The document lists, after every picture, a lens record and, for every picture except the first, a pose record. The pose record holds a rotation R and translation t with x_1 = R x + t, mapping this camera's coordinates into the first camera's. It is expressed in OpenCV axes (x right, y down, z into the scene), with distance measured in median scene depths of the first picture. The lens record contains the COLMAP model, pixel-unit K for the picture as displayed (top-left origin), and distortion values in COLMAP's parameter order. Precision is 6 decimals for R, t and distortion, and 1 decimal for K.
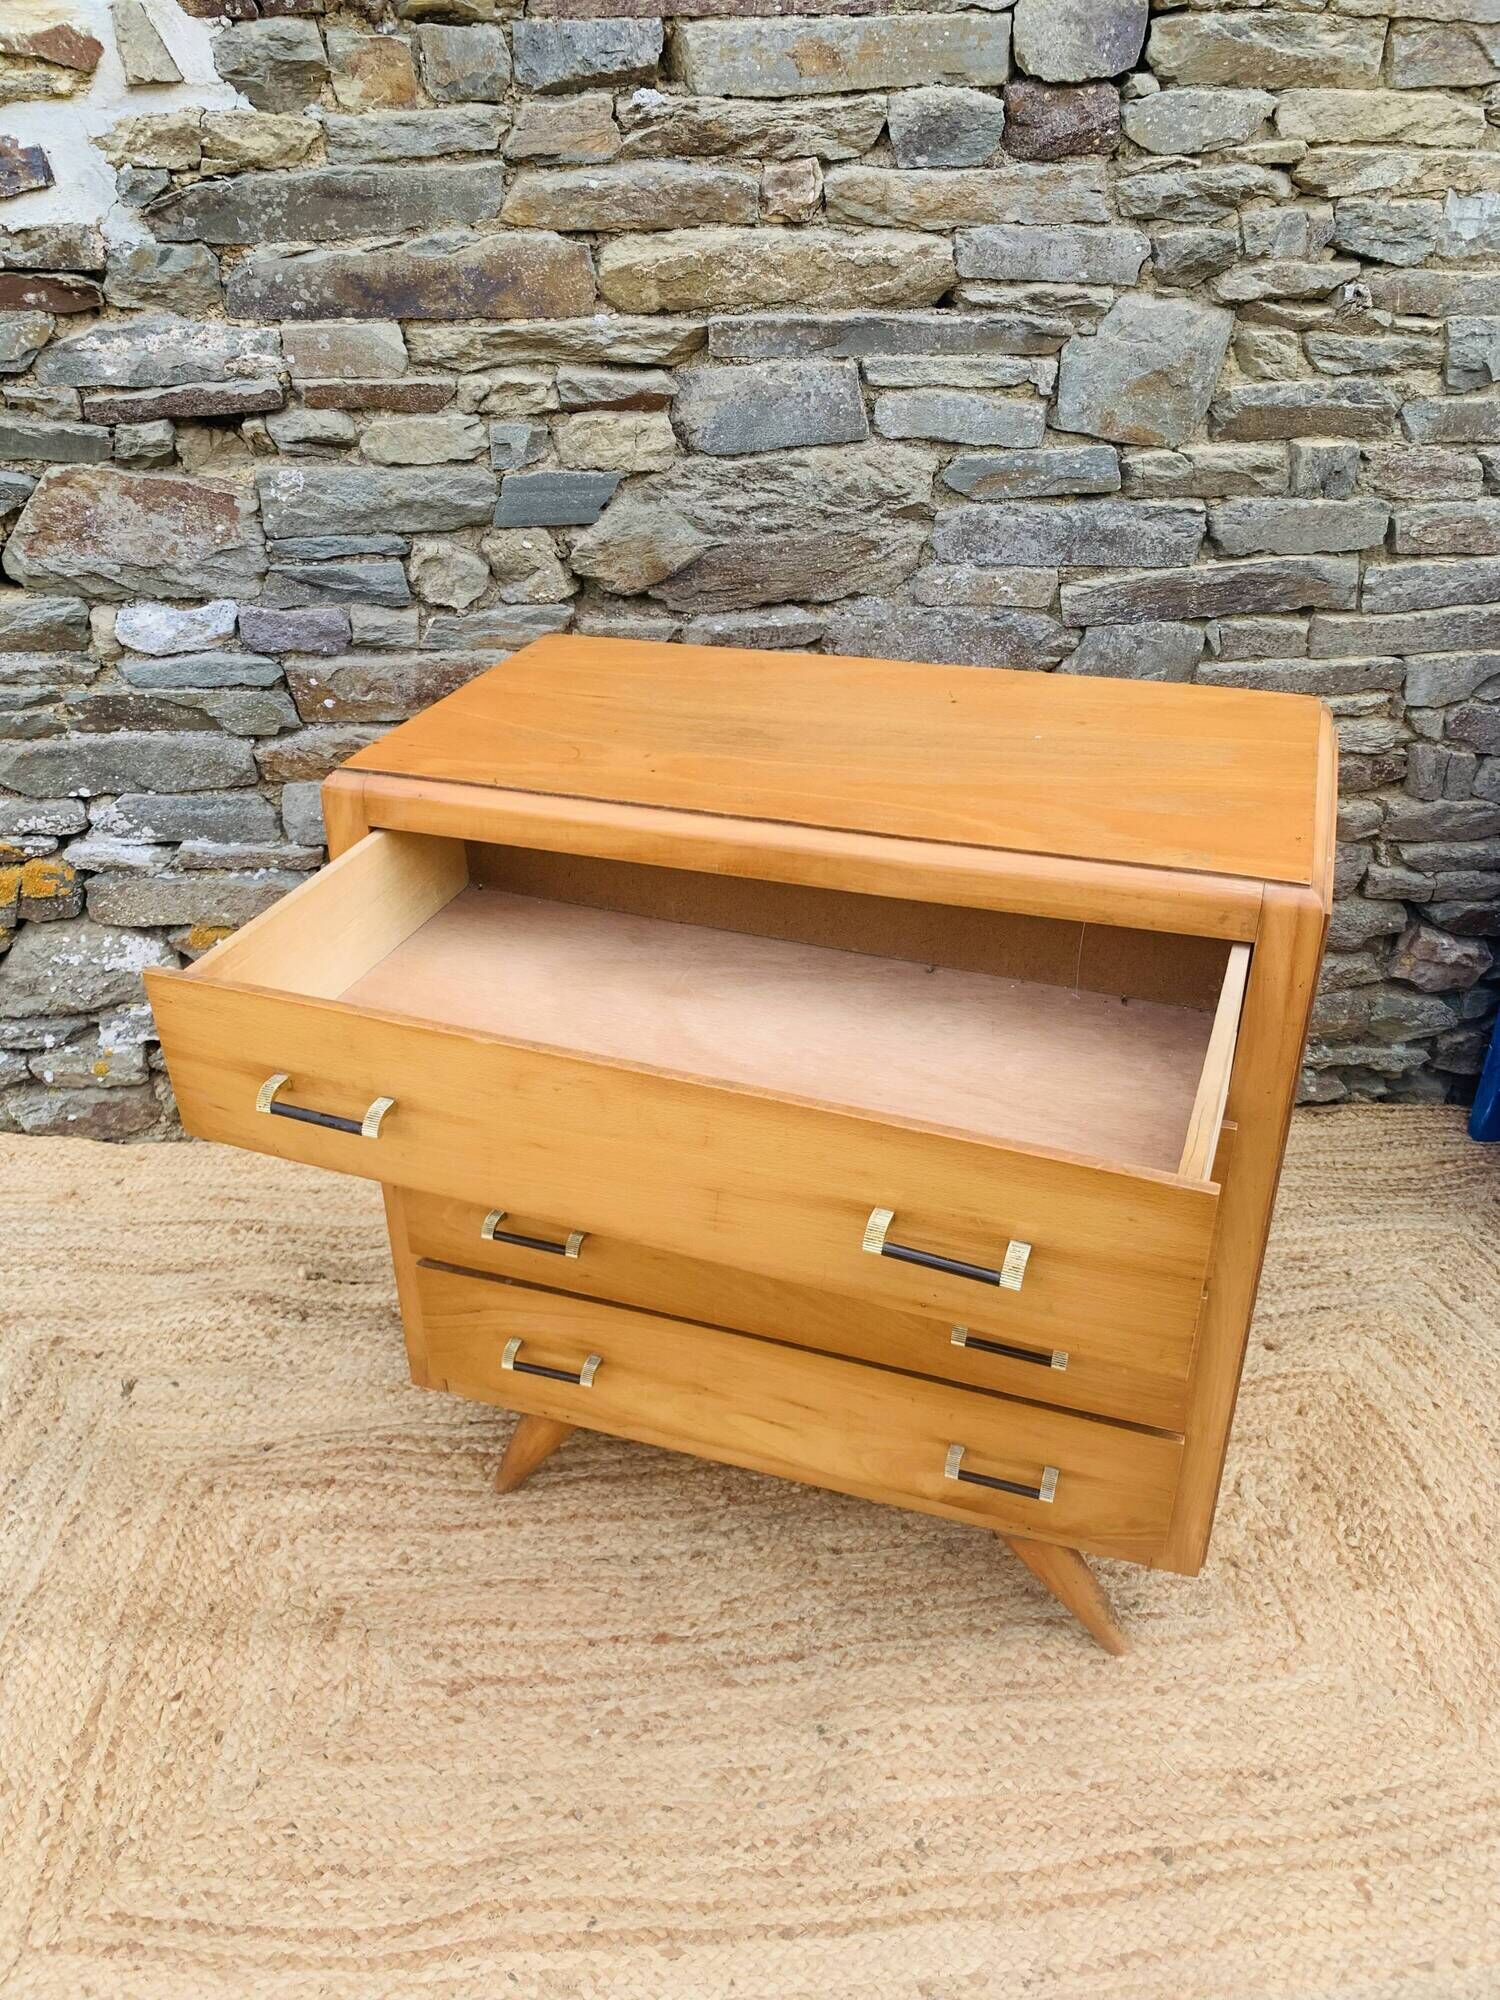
lens RADIAL K [[1557.1, 0, 735.6], [0, 1557.1, 992.7], [0, 0, 1]] dist [-0.000456, -0.002168]
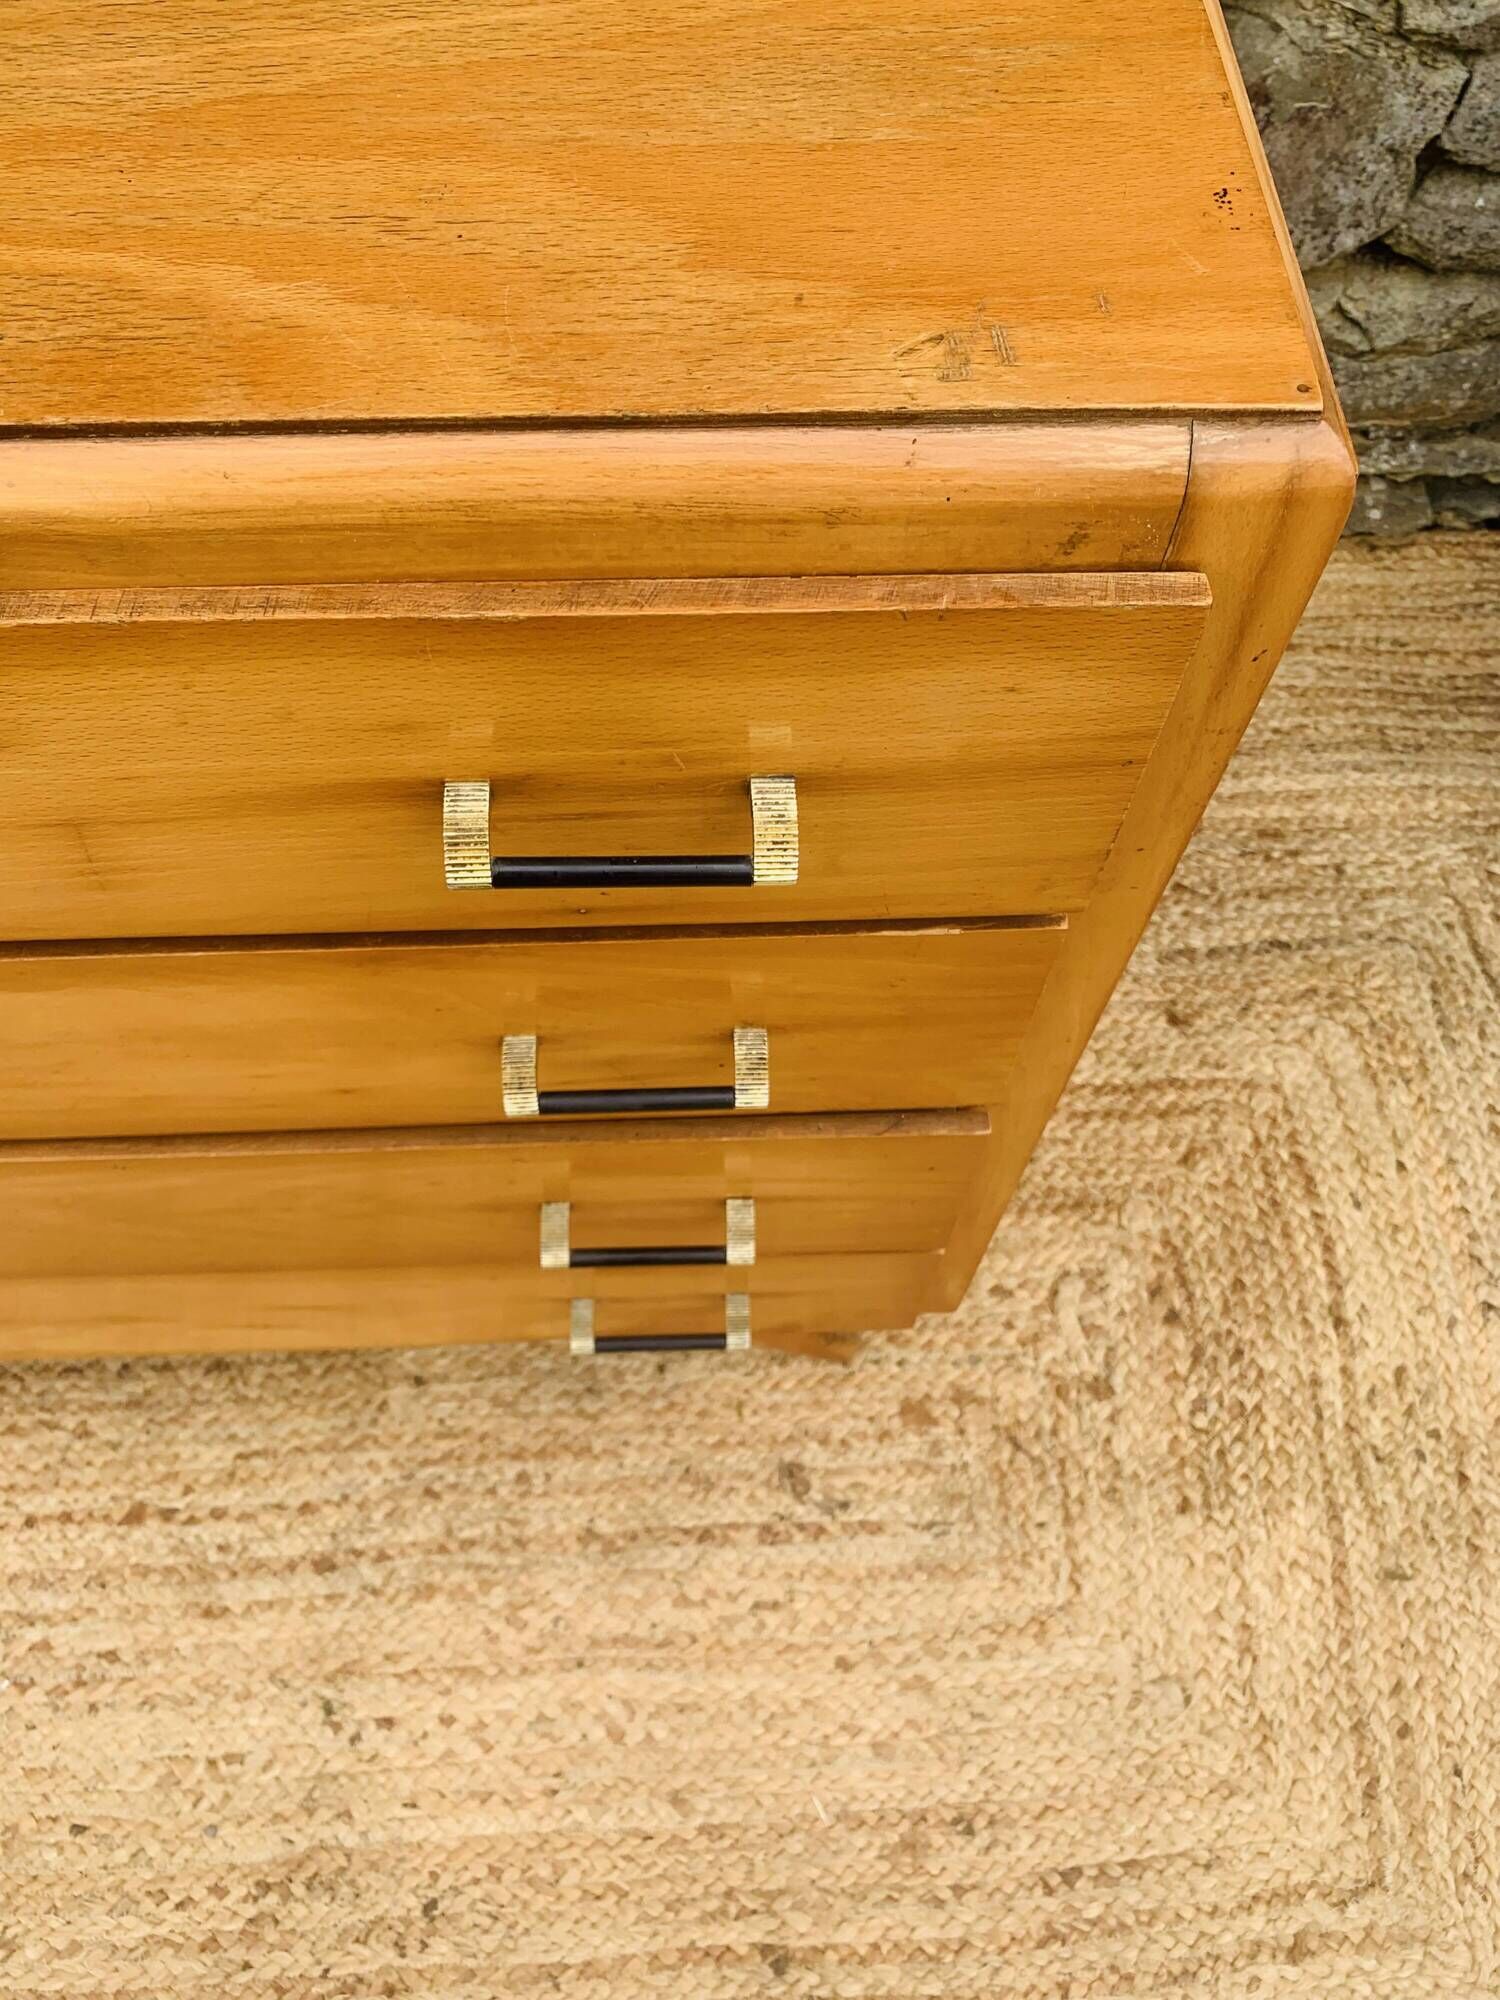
lens RADIAL K [[1557.1, 0, 739.9], [0, 1557.1, 982.6], [0, 0, 1]] dist [-0.000456, -0.002168]
pose [[0.998405, 0.053399, -0.018305, 0.196314], [-0.034532, 0.834281, 0.550256, -0.147850], [0.044655, -0.548747, 0.834795, 0.521326]]
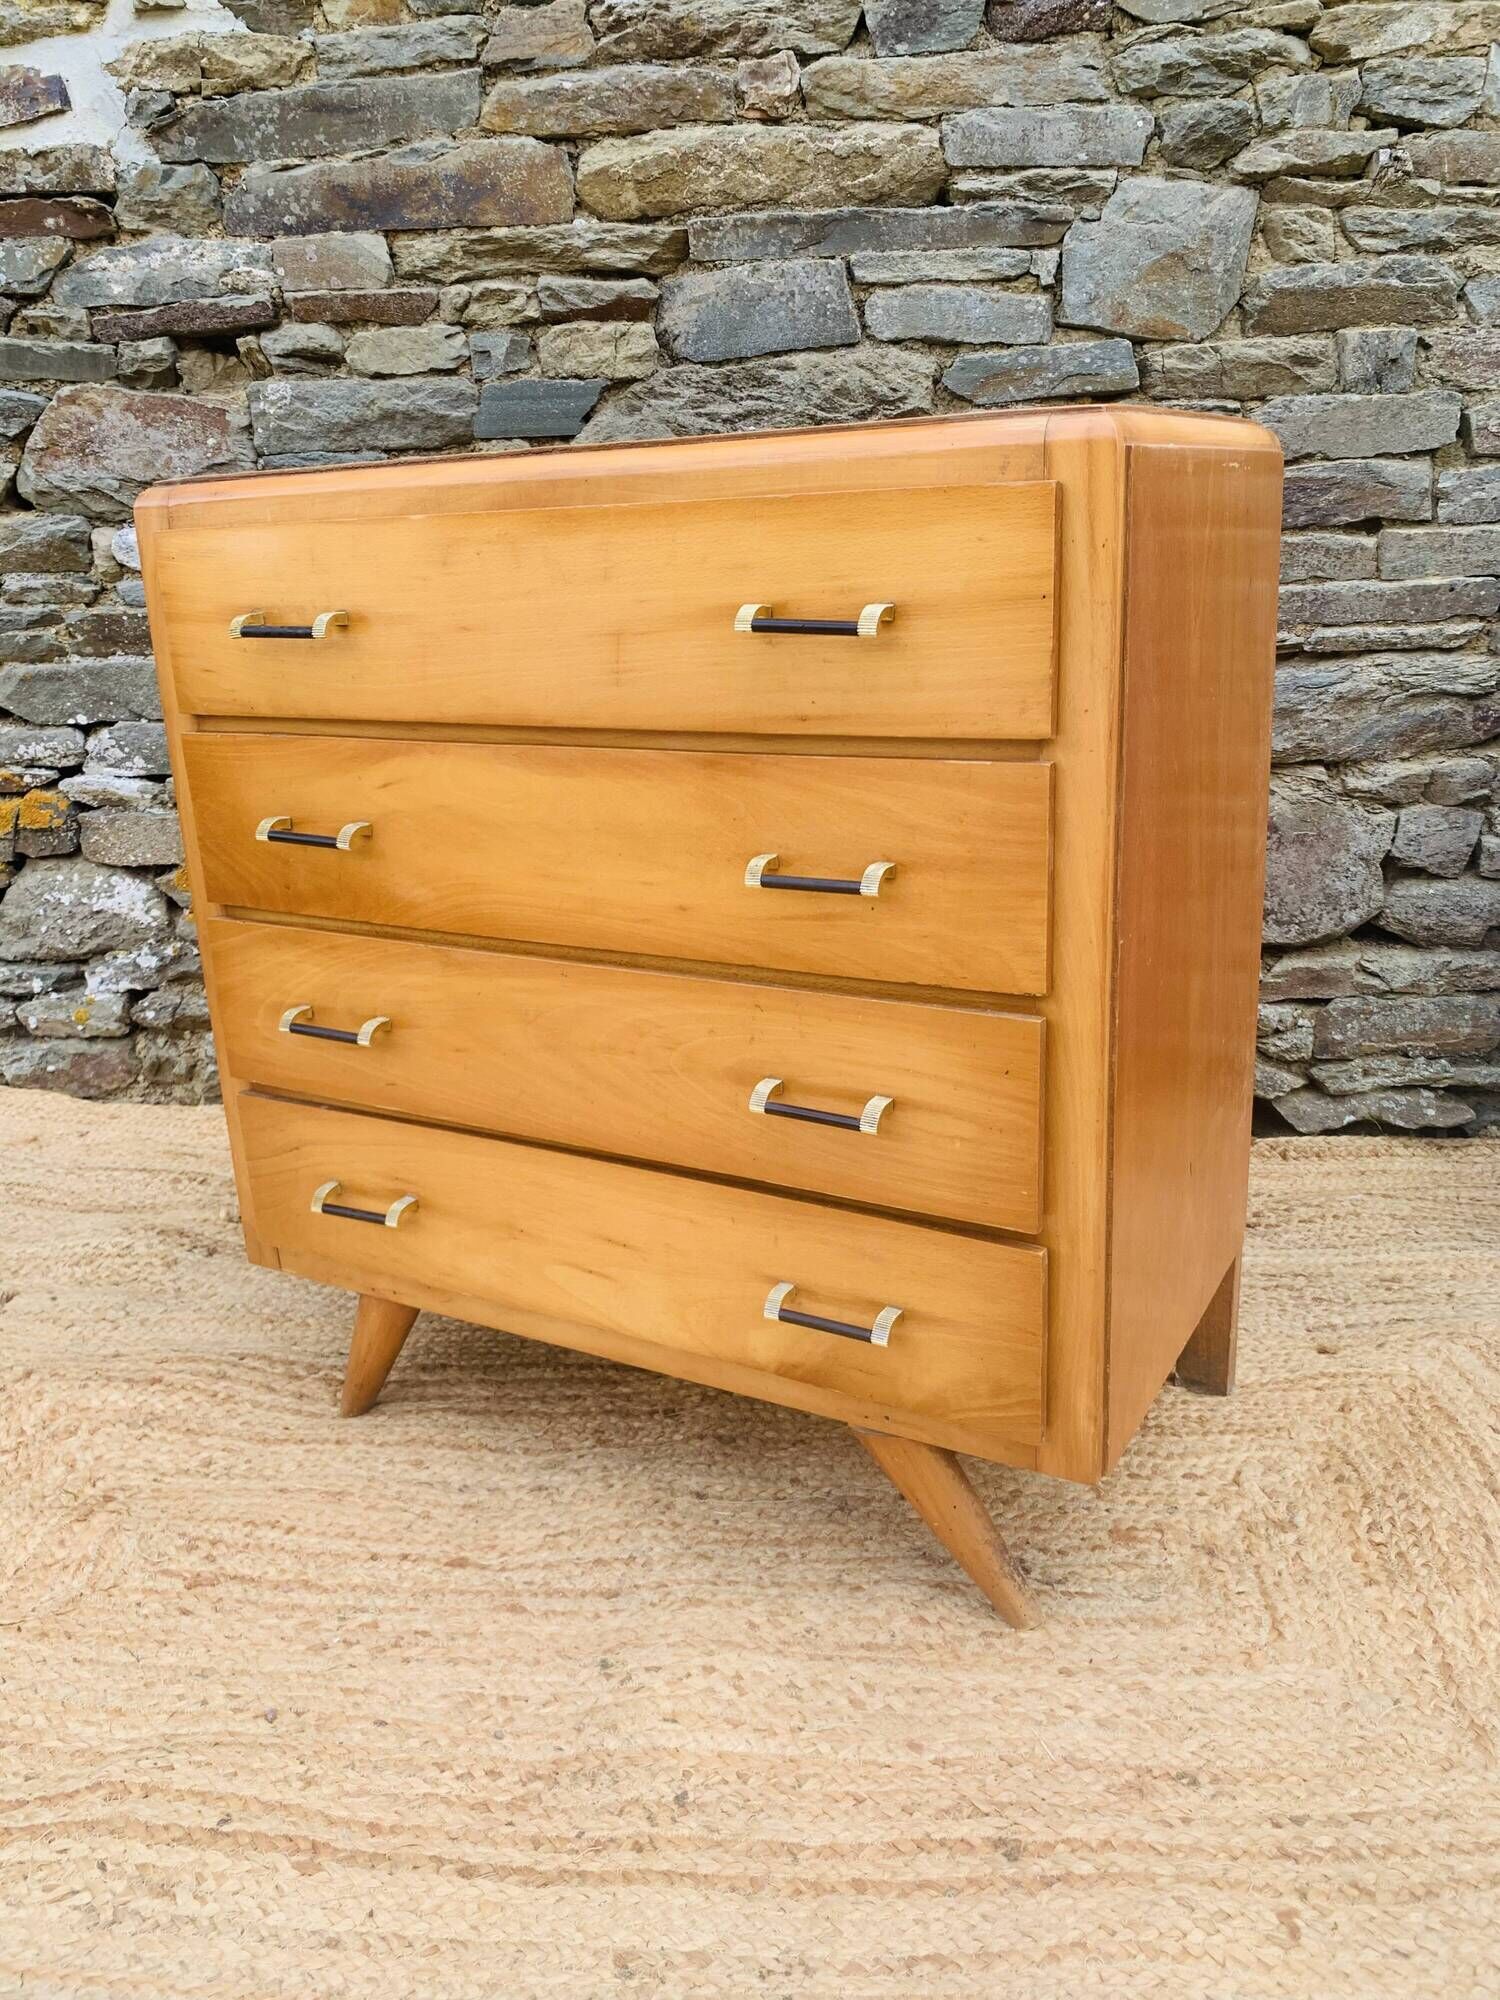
lens RADIAL K [[1557.1, 0, 736.8], [0, 1557.1, 995.4], [0, 0, 1]] dist [-0.000456, -0.002168]
pose [[0.981735, 0.021665, -0.189015, 0.220436], [-0.059691, 0.978406, -0.197887, 0.252754], [0.180646, 0.205555, 0.961829, 0.167154]]
